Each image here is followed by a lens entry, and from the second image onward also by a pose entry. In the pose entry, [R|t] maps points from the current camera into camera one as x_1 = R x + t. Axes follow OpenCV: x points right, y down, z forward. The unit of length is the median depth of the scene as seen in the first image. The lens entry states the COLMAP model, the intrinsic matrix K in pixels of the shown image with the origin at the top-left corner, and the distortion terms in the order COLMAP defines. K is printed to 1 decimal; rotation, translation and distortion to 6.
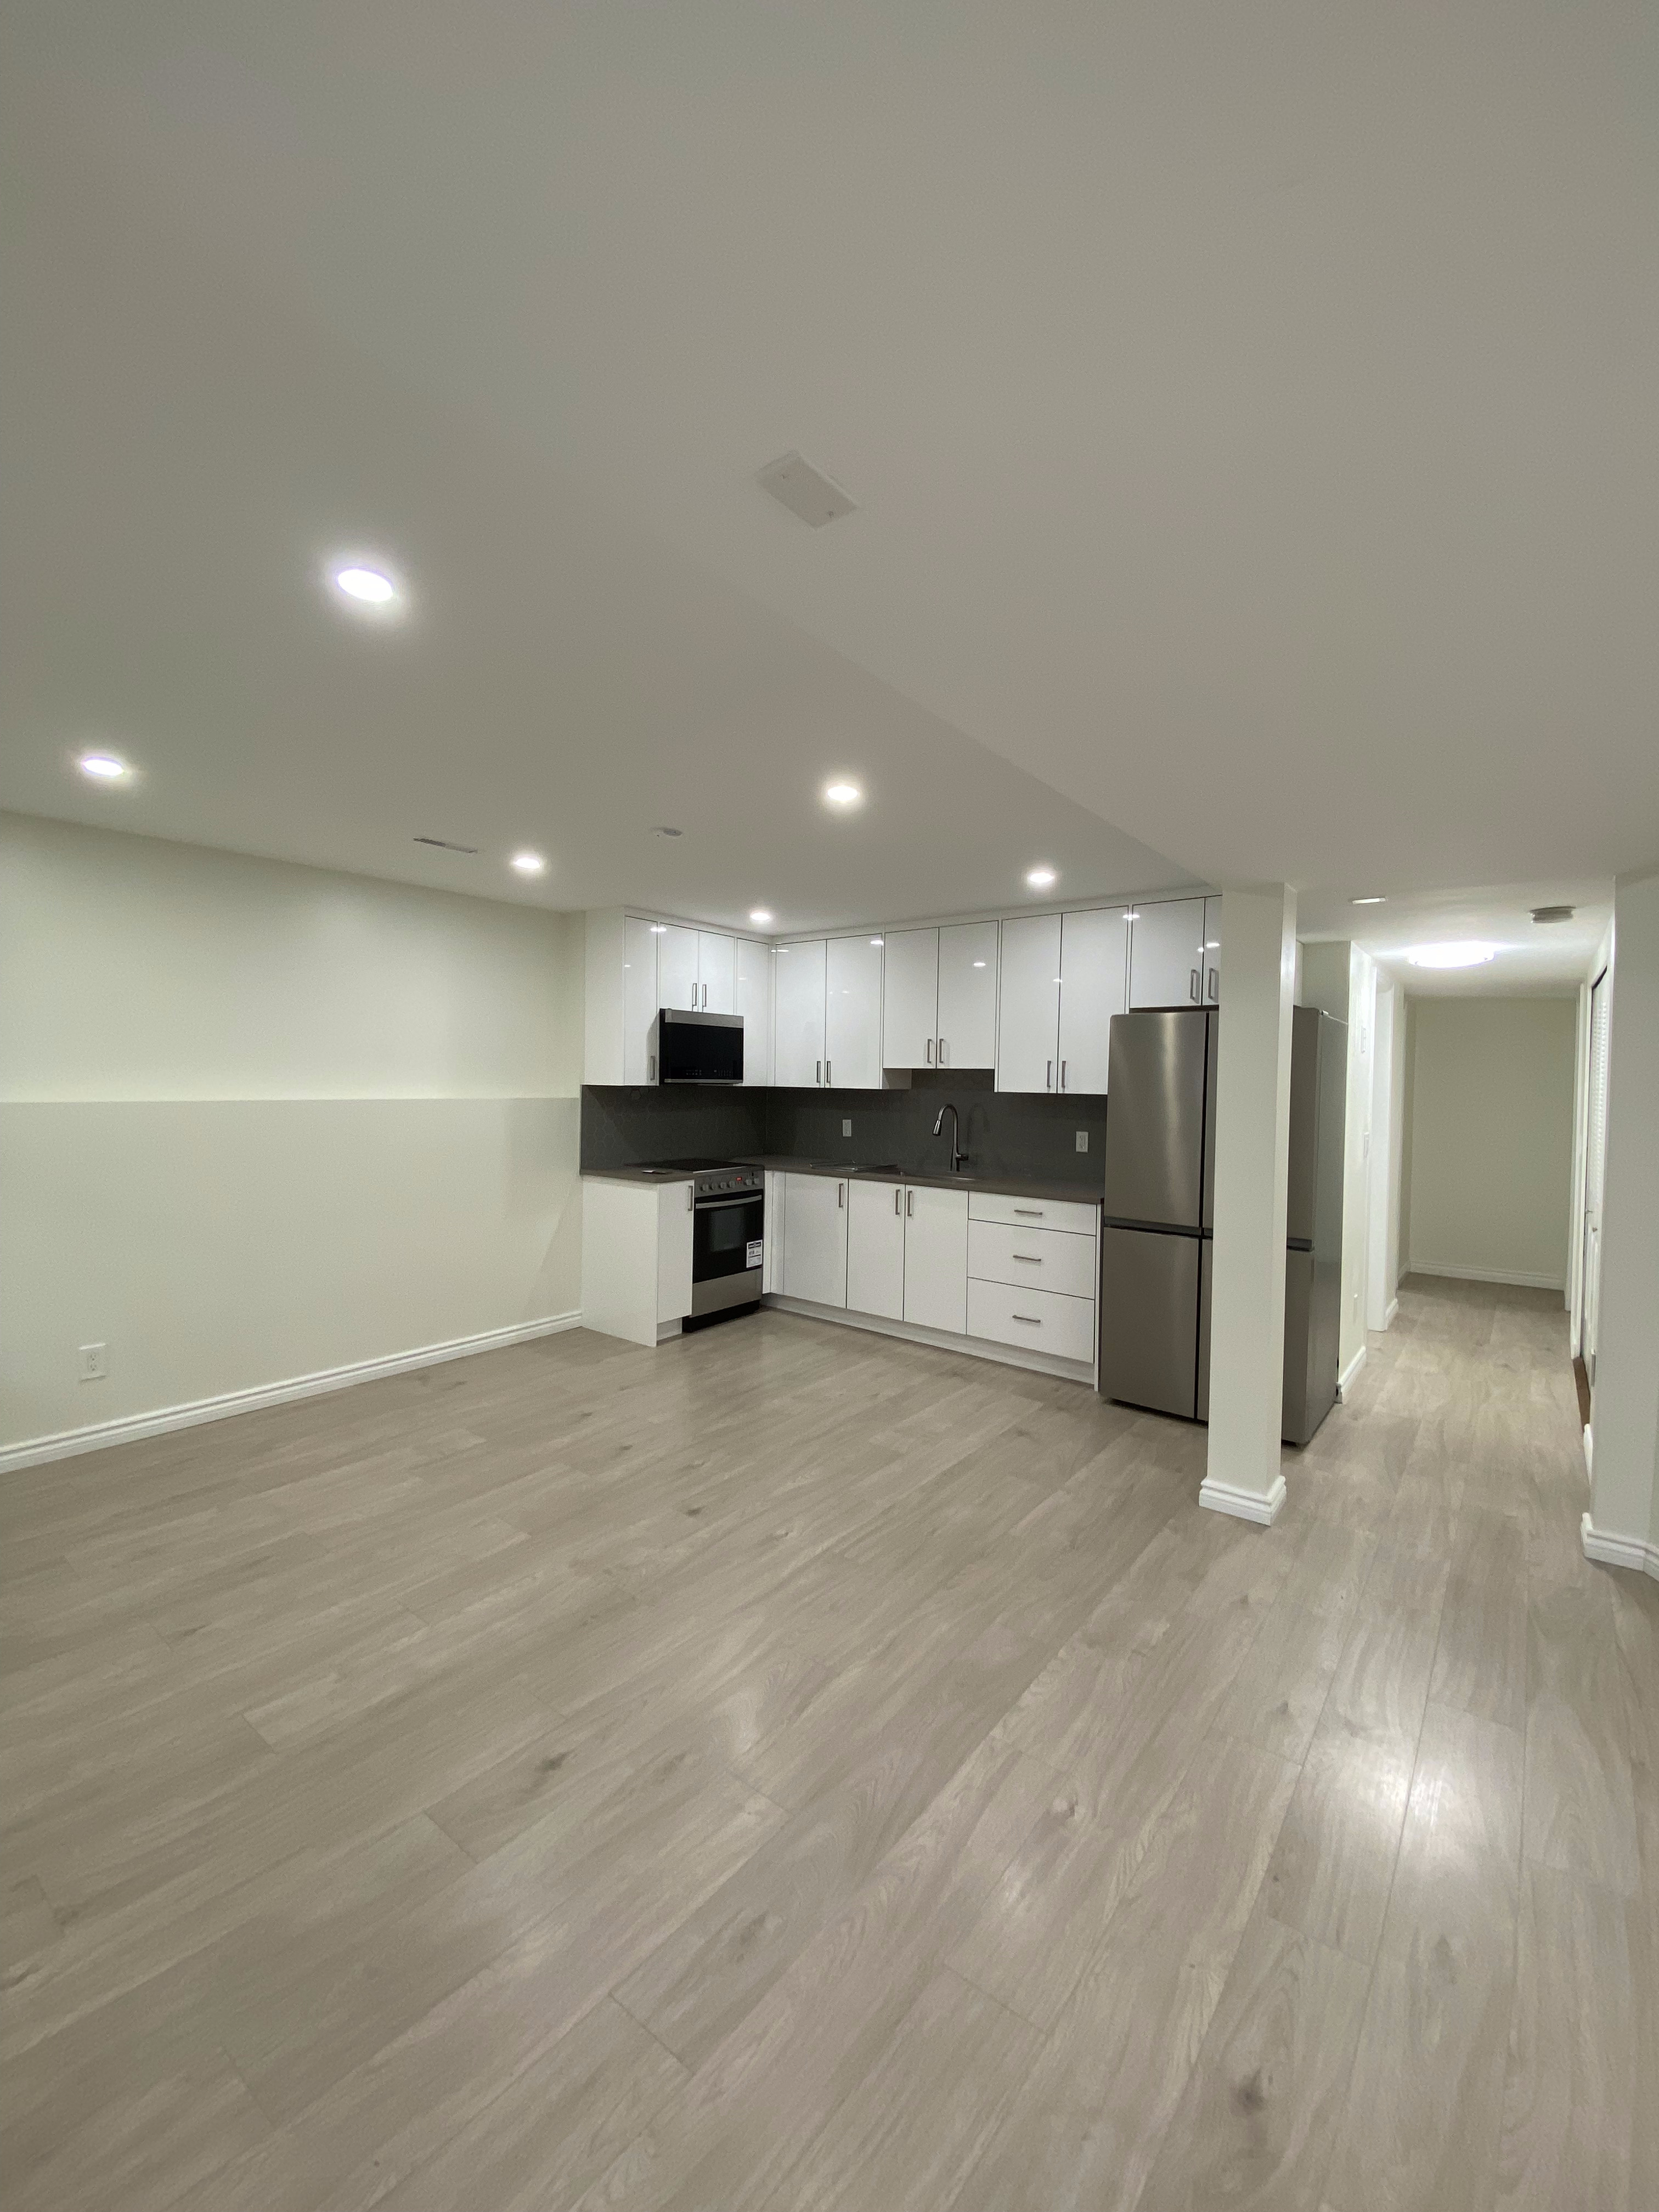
lens RADIAL K [[907.4, 0, 830.9], [0, 907.4, 1065.1], [0, 0, 1]] dist [0.019025, -0.017421]
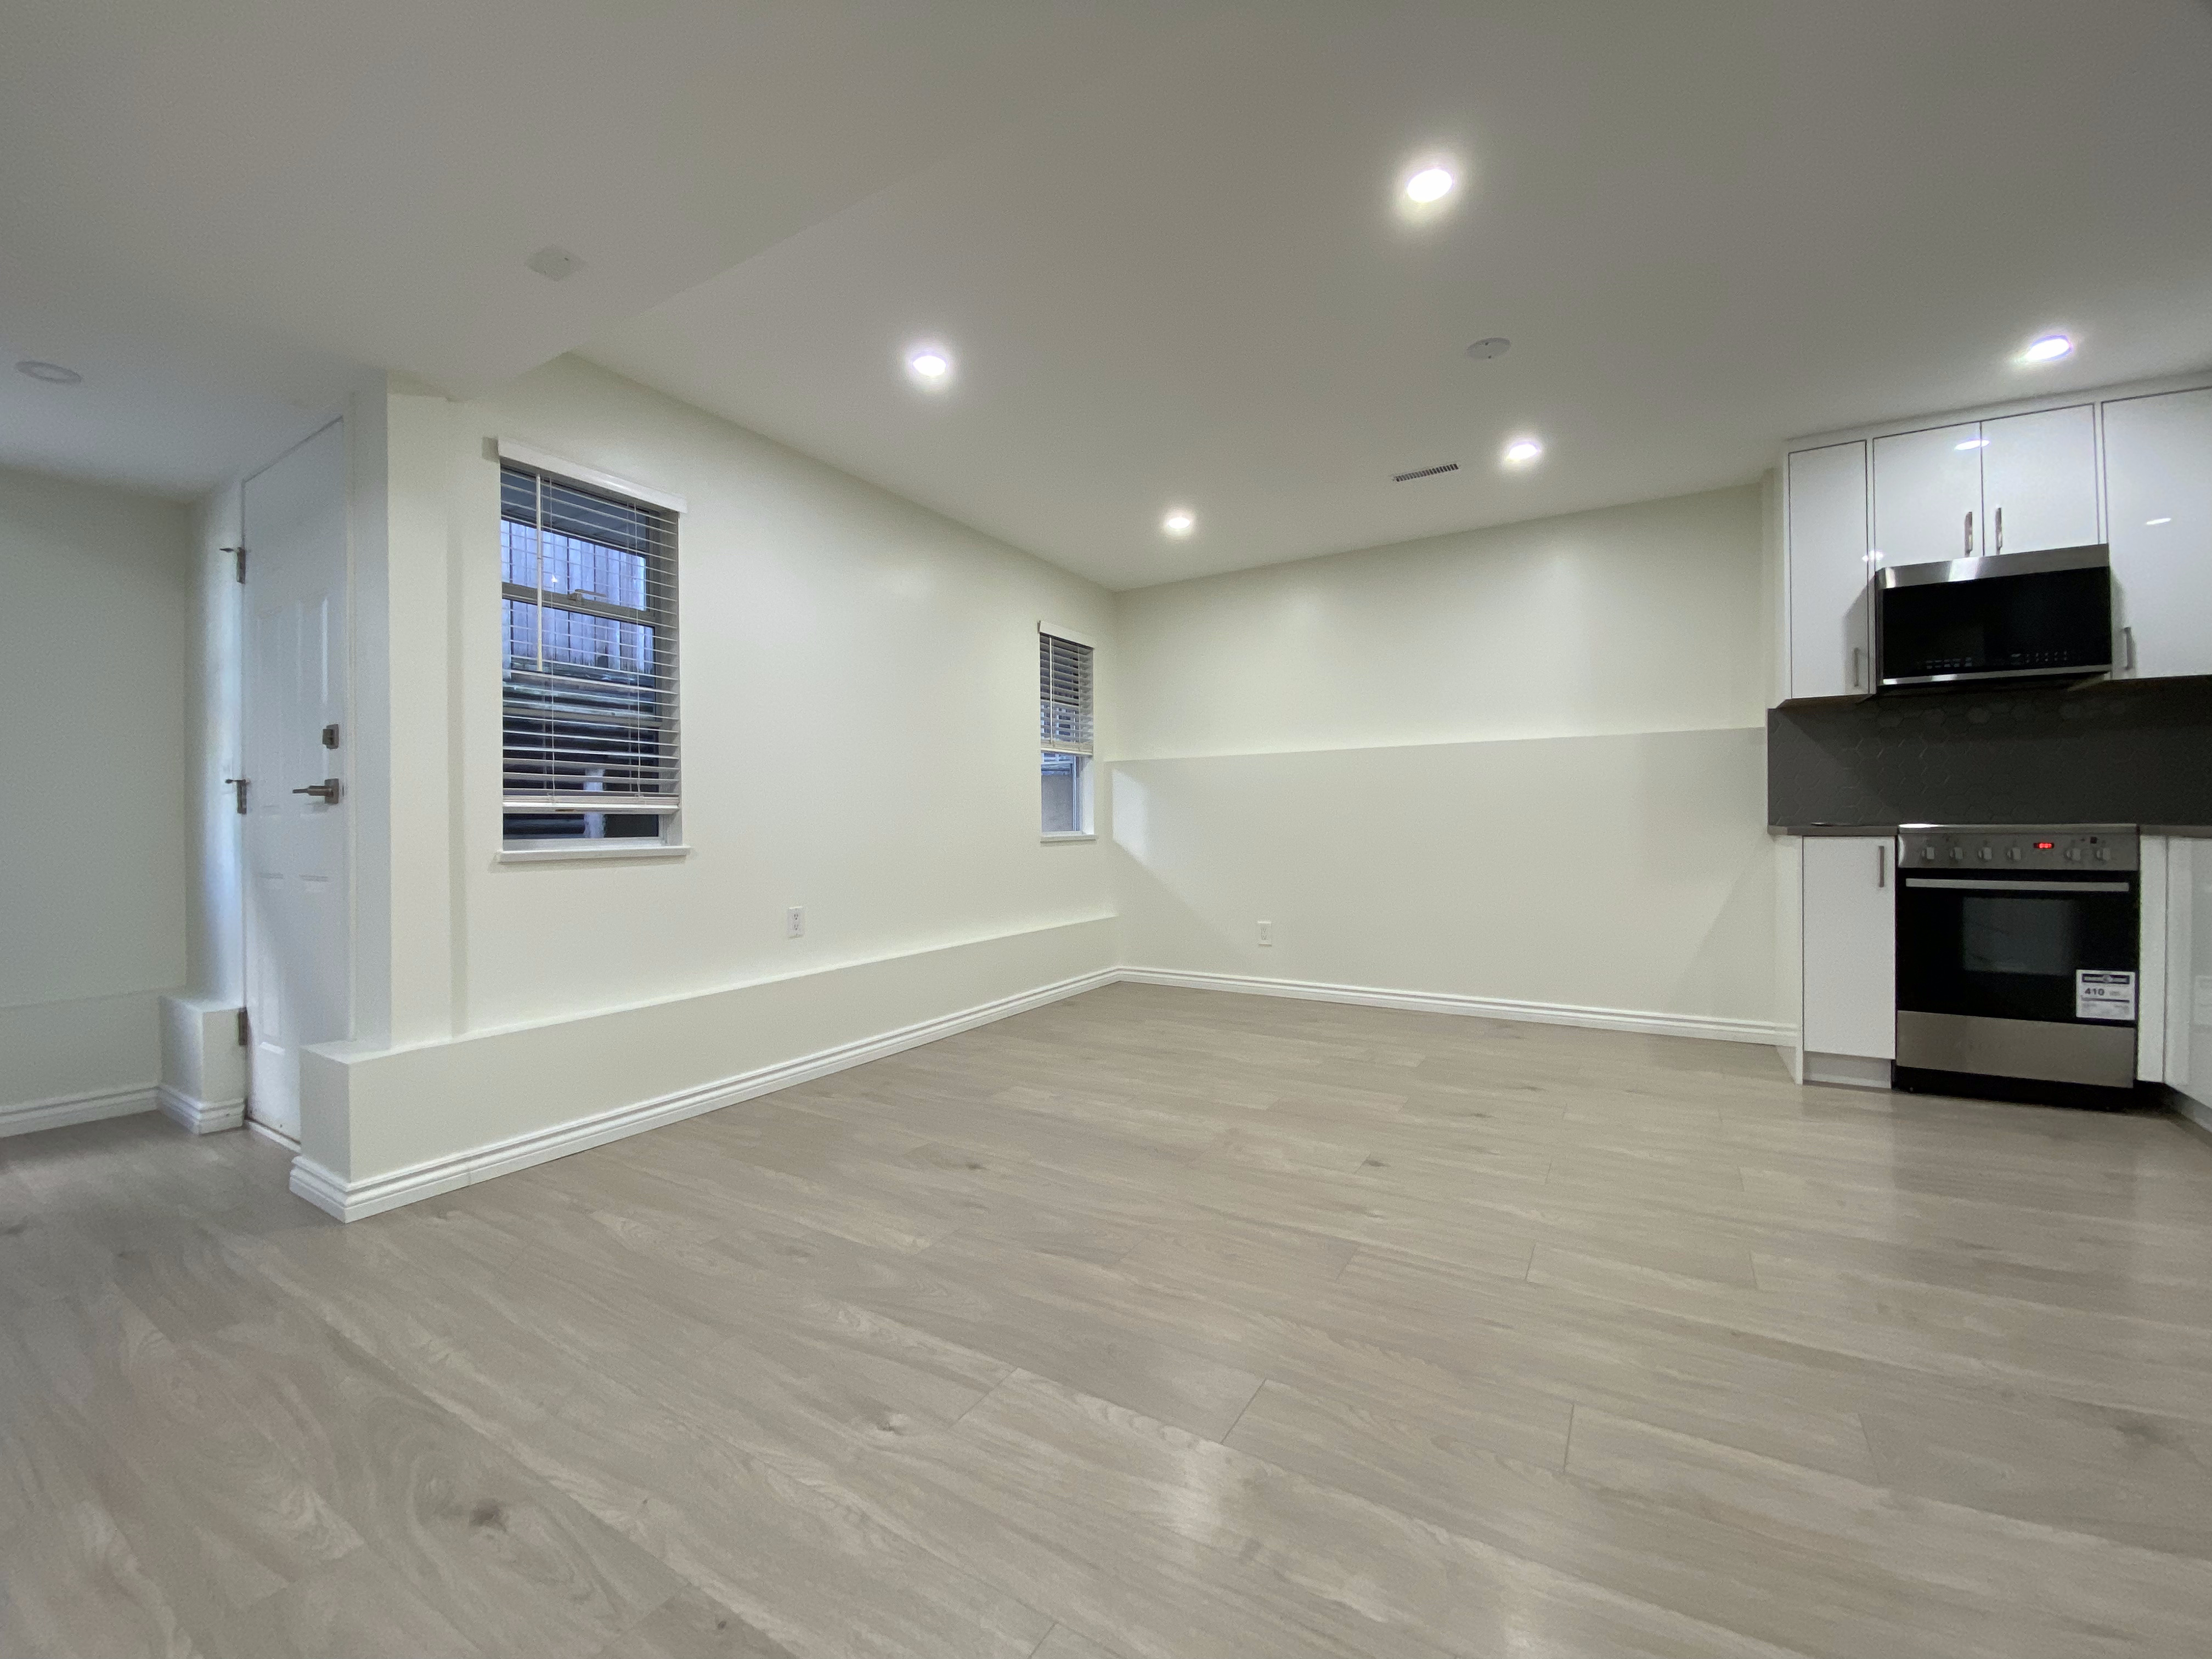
lens RADIAL K [[902.4, 0, 1095.0], [0, 902.4, 822.1], [0, 0, 1]] dist [0.029128, -0.023734]
pose [[0.101819, -0.015700, -0.994679, 0.411202], [0.018734, 0.999728, -0.013862, 0.119190], [0.994627, -0.017223, 0.102085, 0.425033]]
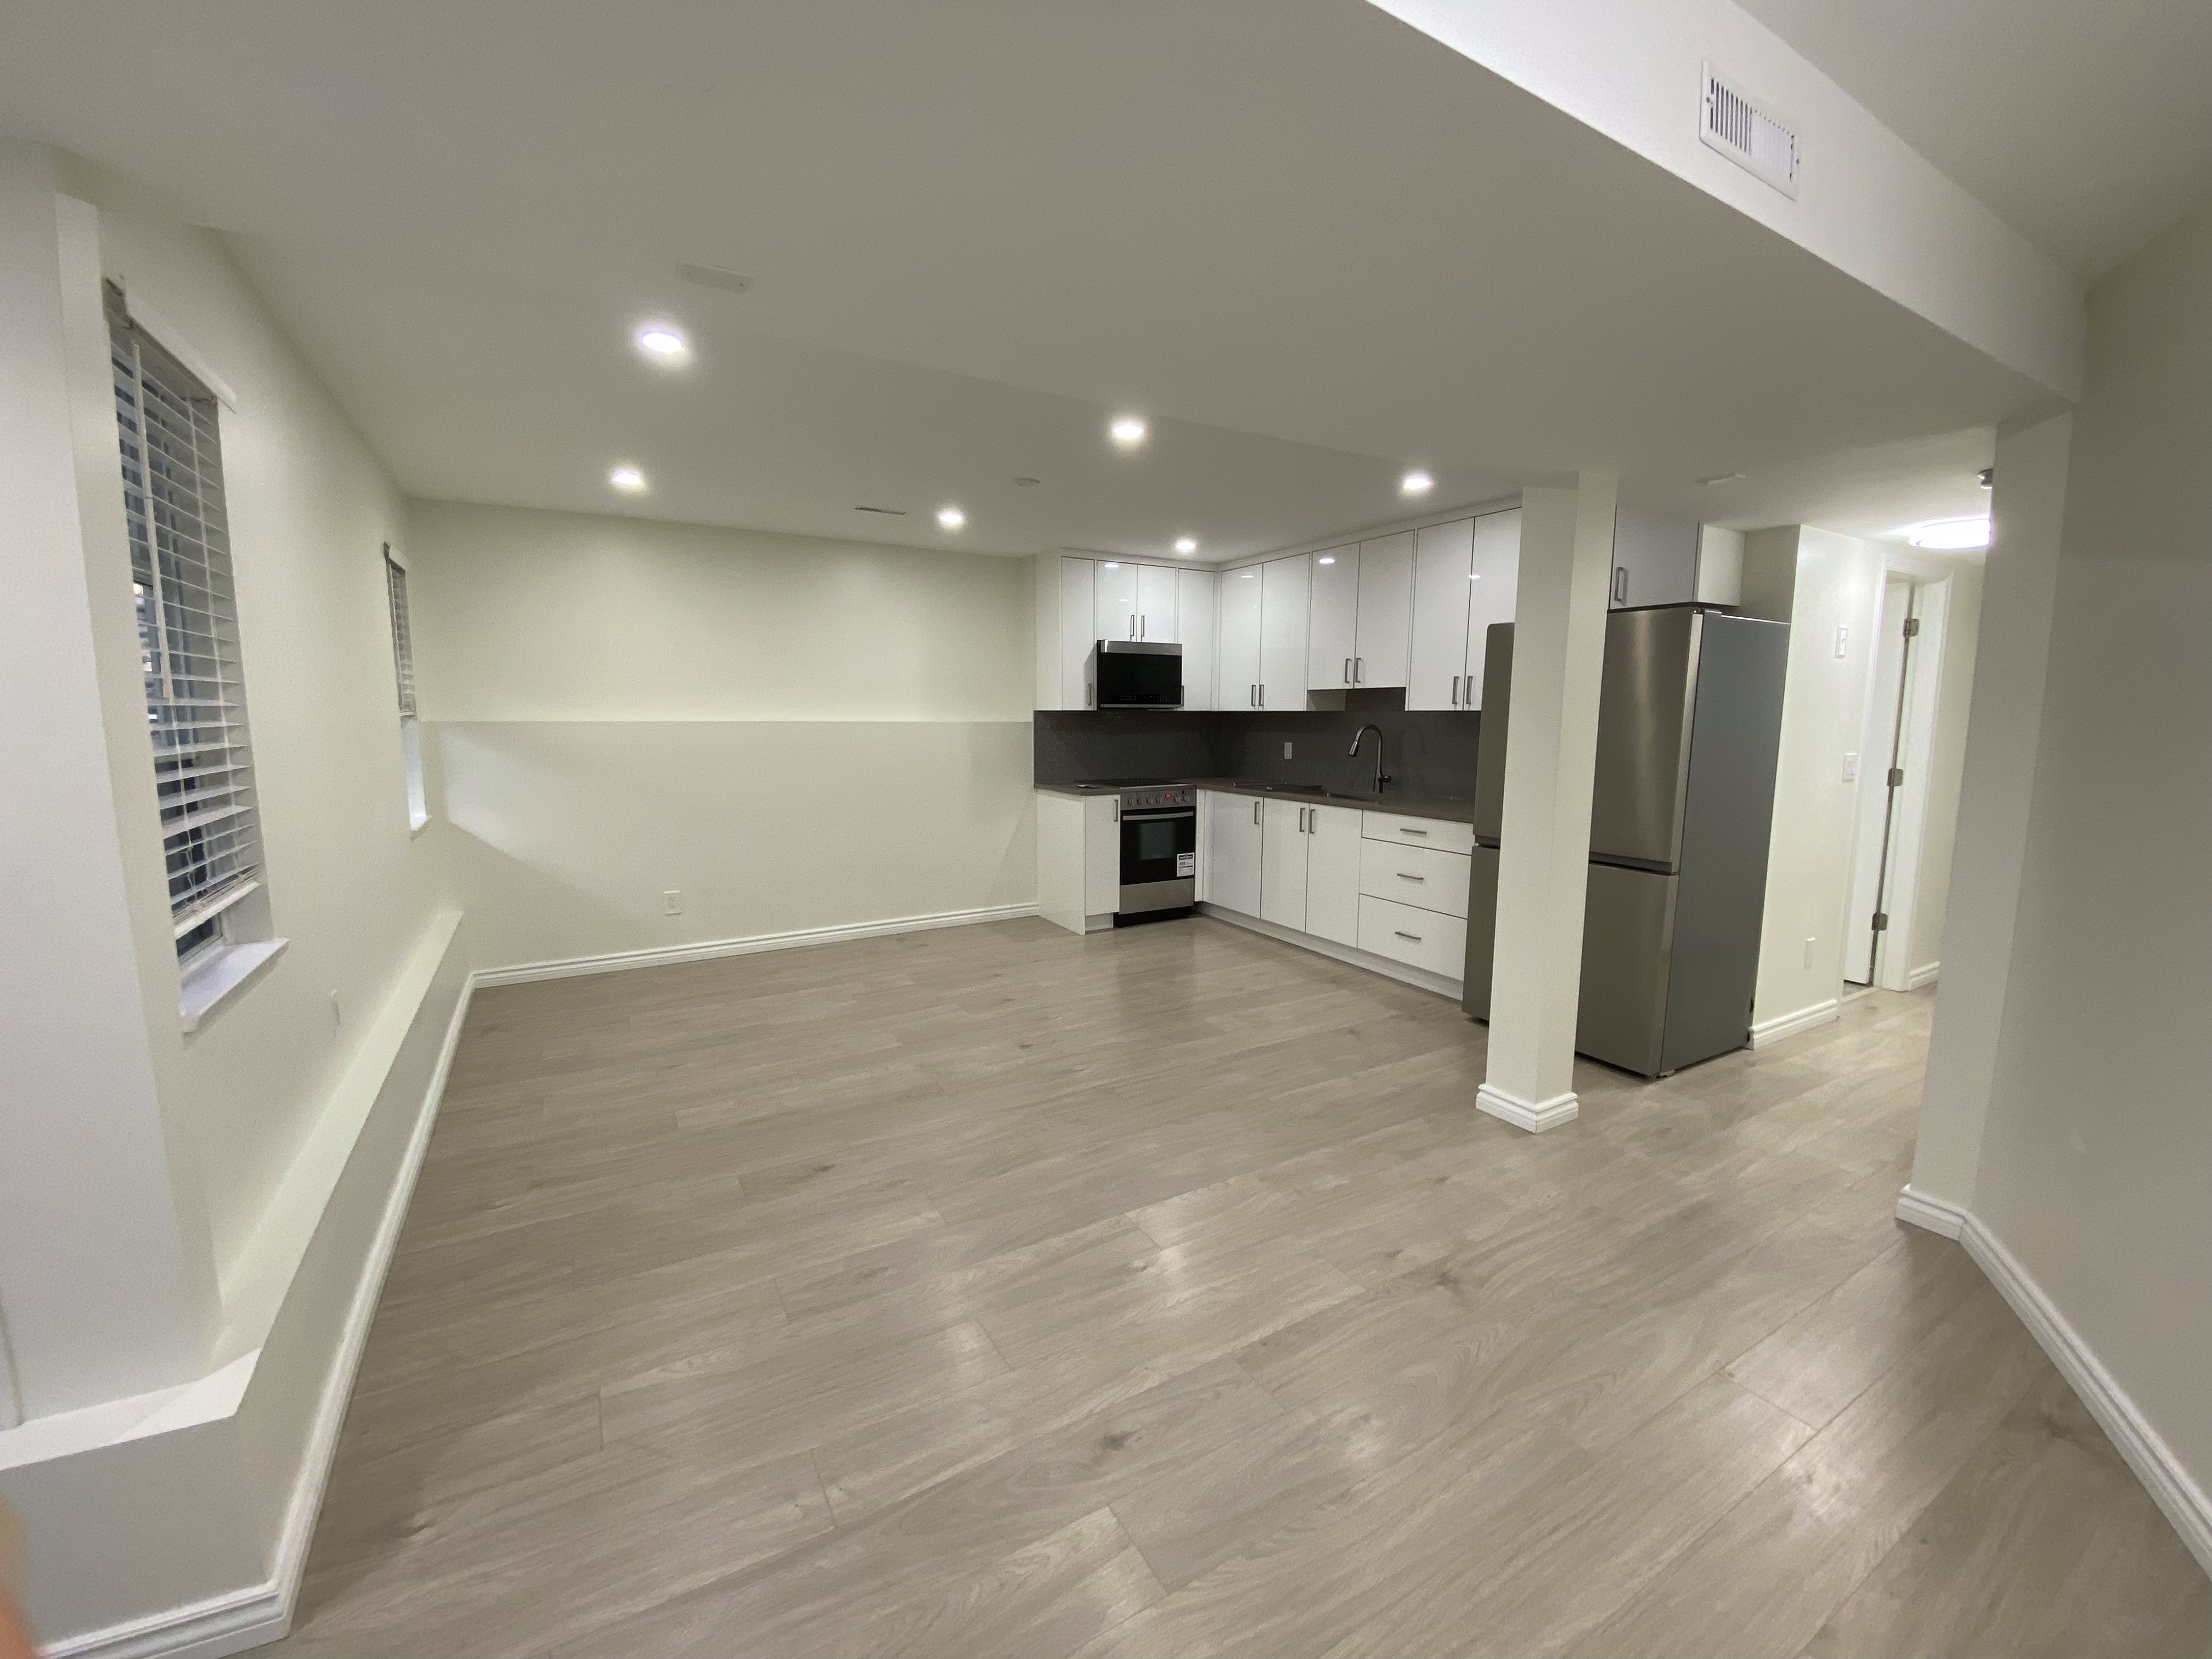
lens RADIAL K [[902.4, 0, 1095.0], [0, 902.4, 822.1], [0, 0, 1]] dist [0.029128, -0.023734]
pose [[0.925249, 0.033352, -0.377892, 0.250937], [0.016365, 0.991691, 0.127594, 0.018788], [0.379008, -0.124240, 0.917015, -0.036332]]
